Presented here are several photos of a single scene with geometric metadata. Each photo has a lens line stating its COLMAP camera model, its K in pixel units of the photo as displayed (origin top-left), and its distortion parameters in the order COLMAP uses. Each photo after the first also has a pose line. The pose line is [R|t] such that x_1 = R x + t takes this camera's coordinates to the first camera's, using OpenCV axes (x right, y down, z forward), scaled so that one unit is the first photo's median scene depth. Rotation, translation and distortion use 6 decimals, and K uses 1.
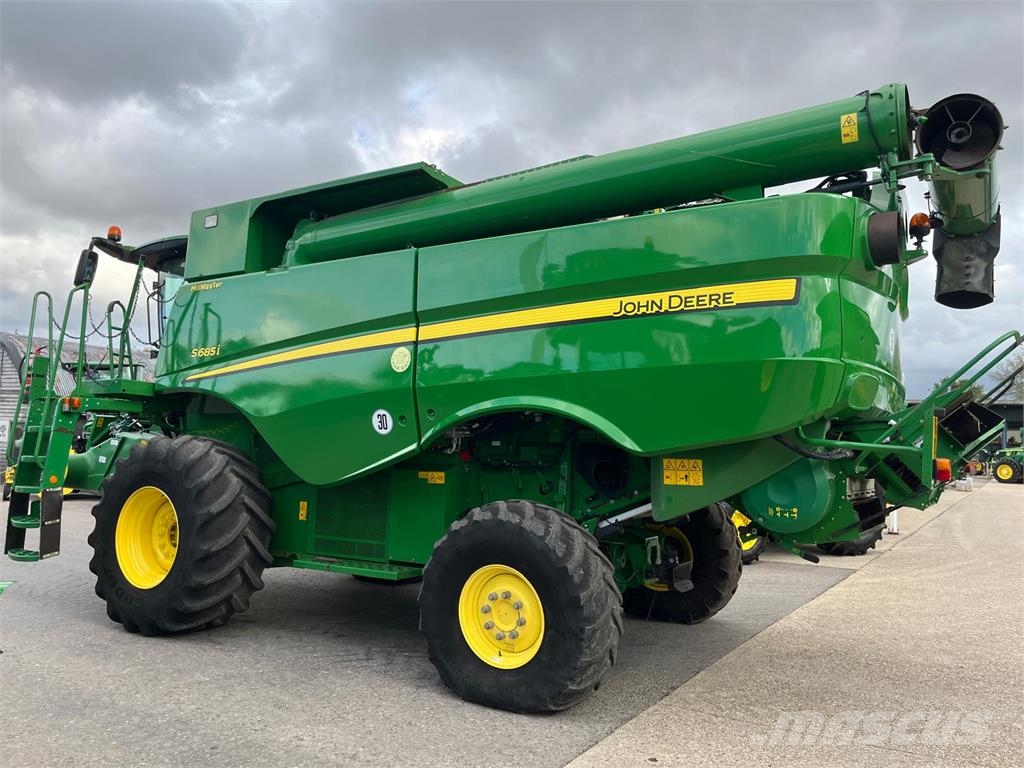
lens RADIAL K [[772.7, 0, 512.0], [0, 772.7, 384.0], [0, 0, 1]] dist [0.071456, -0.096901]
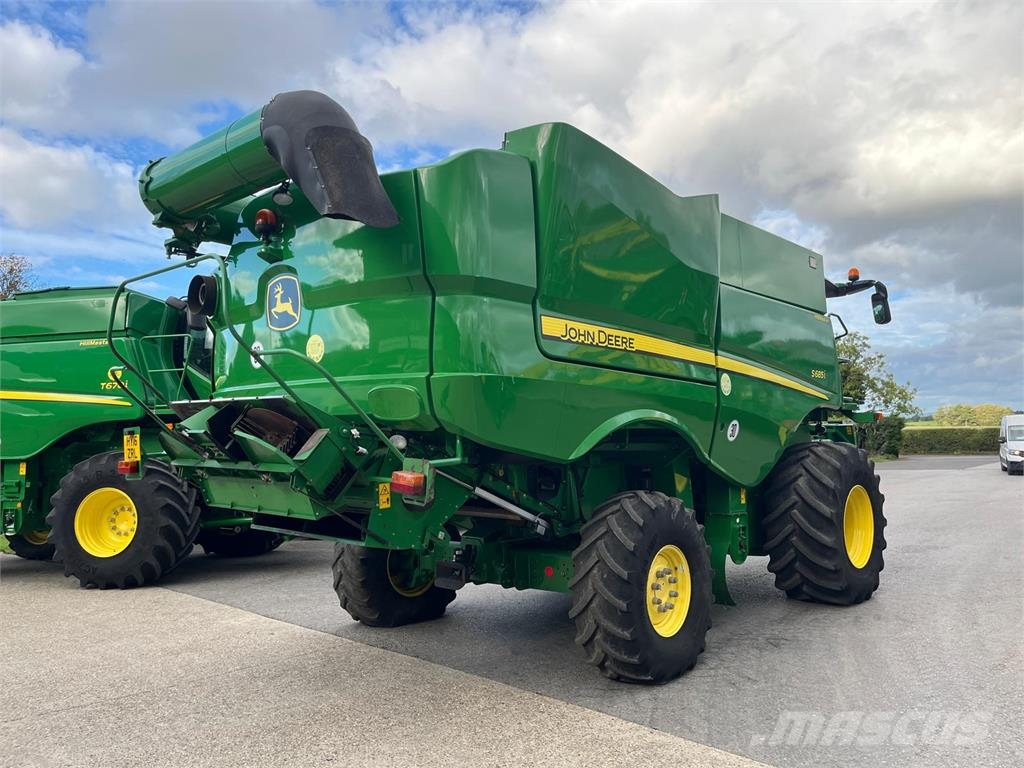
lens RADIAL K [[797.5, 0, 512.5], [0, 797.5, 379.2], [0, 0, 1]] dist [0.101666, -0.129727]
pose [[-0.206451, -0.081802, -0.975032, 1.322739], [0.091525, 0.990515, -0.102480, 0.111947], [0.974167, -0.110397, -0.197006, 1.378977]]
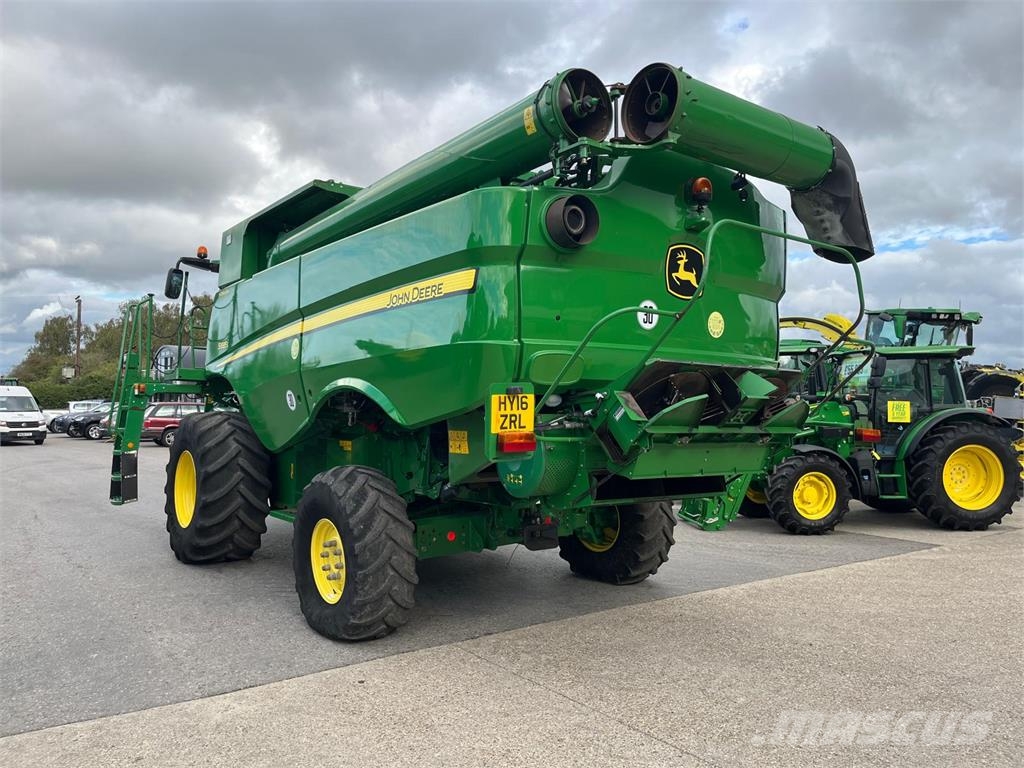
lens RADIAL K [[772.7, 0, 512.0], [0, 772.7, 384.0], [0, 0, 1]] dist [0.071456, -0.096901]
pose [[0.929342, -0.025517, -0.368338, 0.608535], [0.043960, 0.998160, 0.041766, -0.012214], [0.366595, -0.055007, 0.928753, -0.004544]]
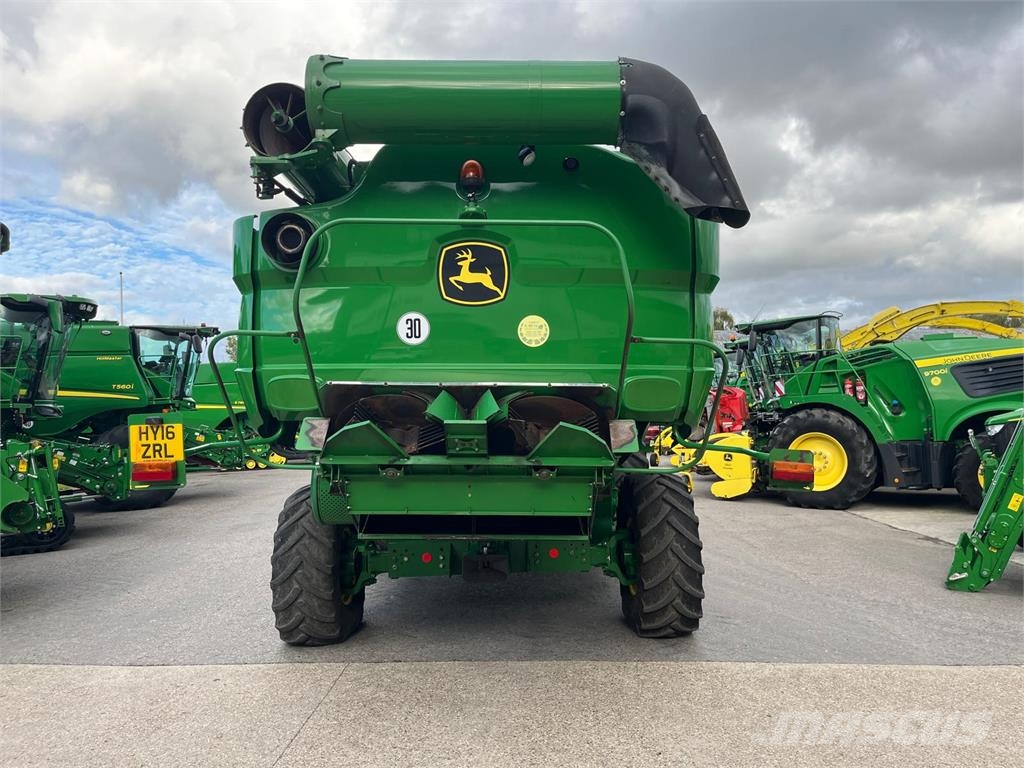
lens RADIAL K [[783.8, 0, 526.4], [0, 783.8, 384.7], [0, 0, 1]] dist [0.076322, -0.108107]
pose [[0.515660, -0.048425, -0.855424, 1.169528], [0.087332, 0.996172, -0.003748, 0.022613], [0.852331, -0.072773, 0.517915, 0.563084]]
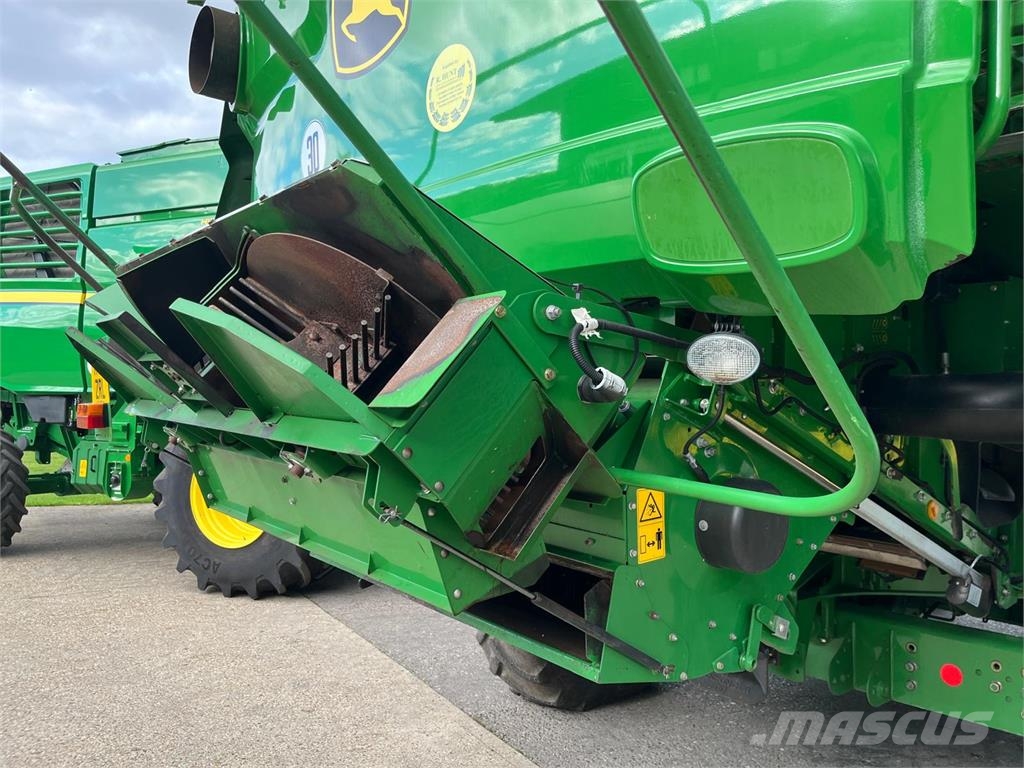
lens RADIAL K [[772.7, 0, 512.0], [0, 772.7, 384.0], [0, 0, 1]] dist [0.071456, -0.096901]
pose [[-0.351896, -0.032953, -0.935459, 0.758517], [0.063907, 0.996202, -0.059132, 0.097864], [0.933855, -0.080591, -0.348453, 1.105587]]
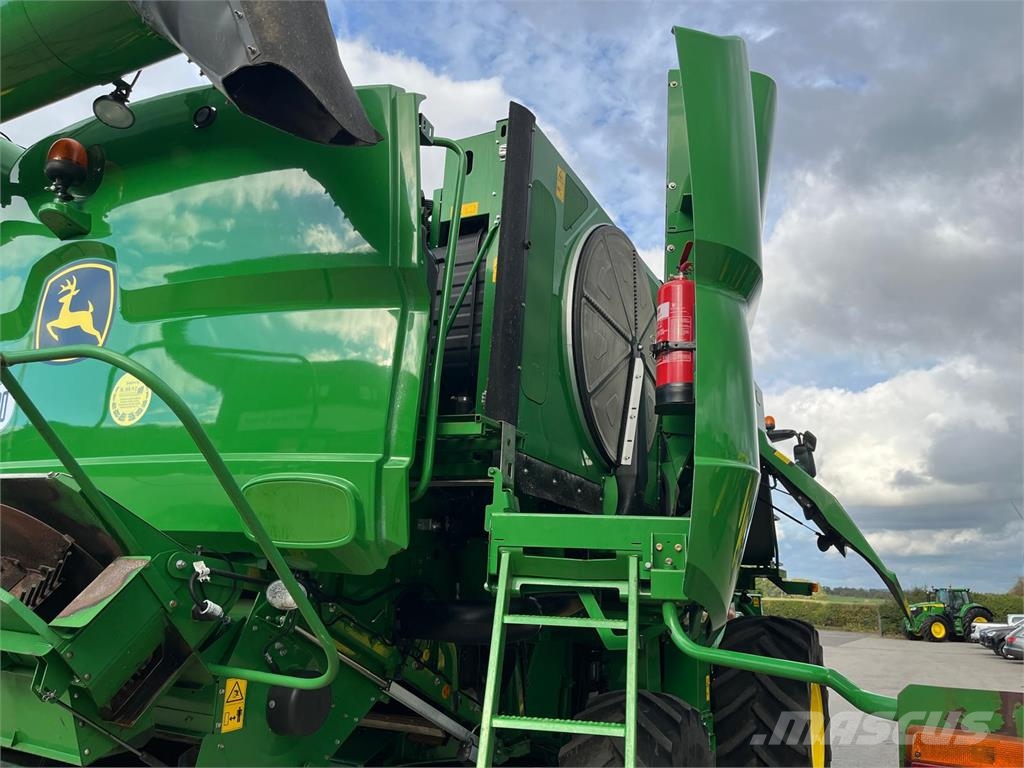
lens RADIAL K [[783.8, 0, 526.4], [0, 783.8, 384.7], [0, 0, 1]] dist [0.076322, -0.108107]
pose [[0.082664, -0.268335, -0.959772, 0.950101], [0.048412, 0.963013, -0.265071, 0.090189], [0.995401, -0.024553, 0.092597, 1.173208]]
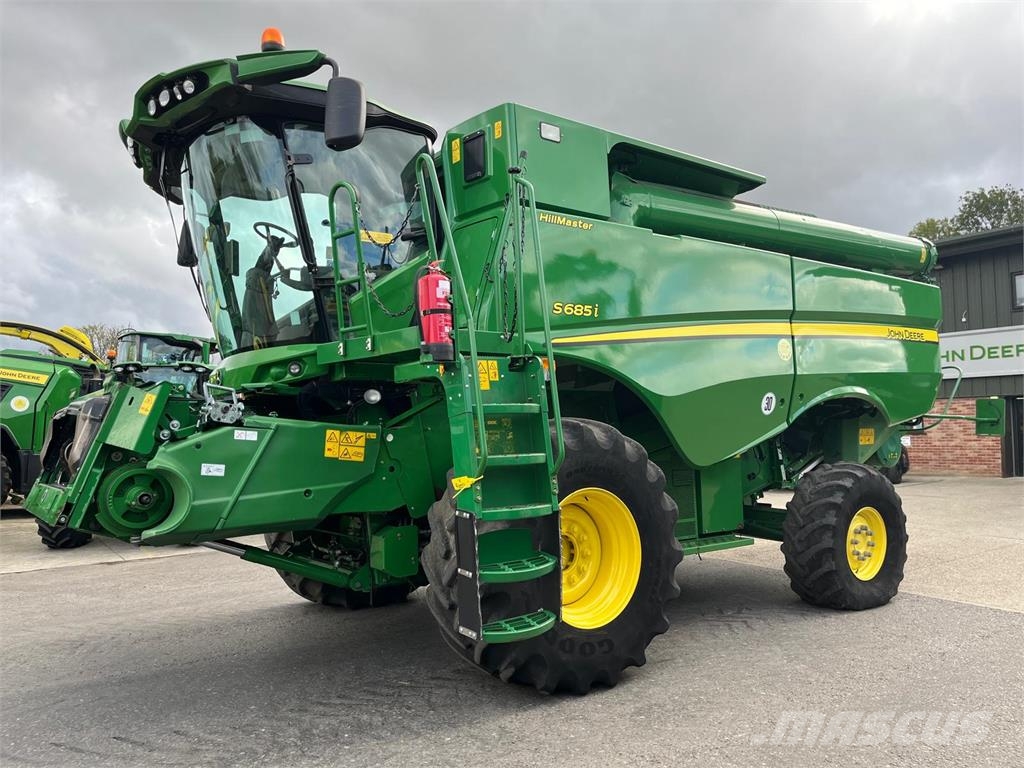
lens RADIAL K [[772.7, 0, 512.0], [0, 772.7, 384.0], [0, 0, 1]] dist [0.071456, -0.096901]
pose [[0.377971, 0.031500, 0.925281, -1.353330], [-0.050434, 0.998638, -0.013395, 0.054430], [-0.924443, -0.041603, 0.379045, 0.922785]]
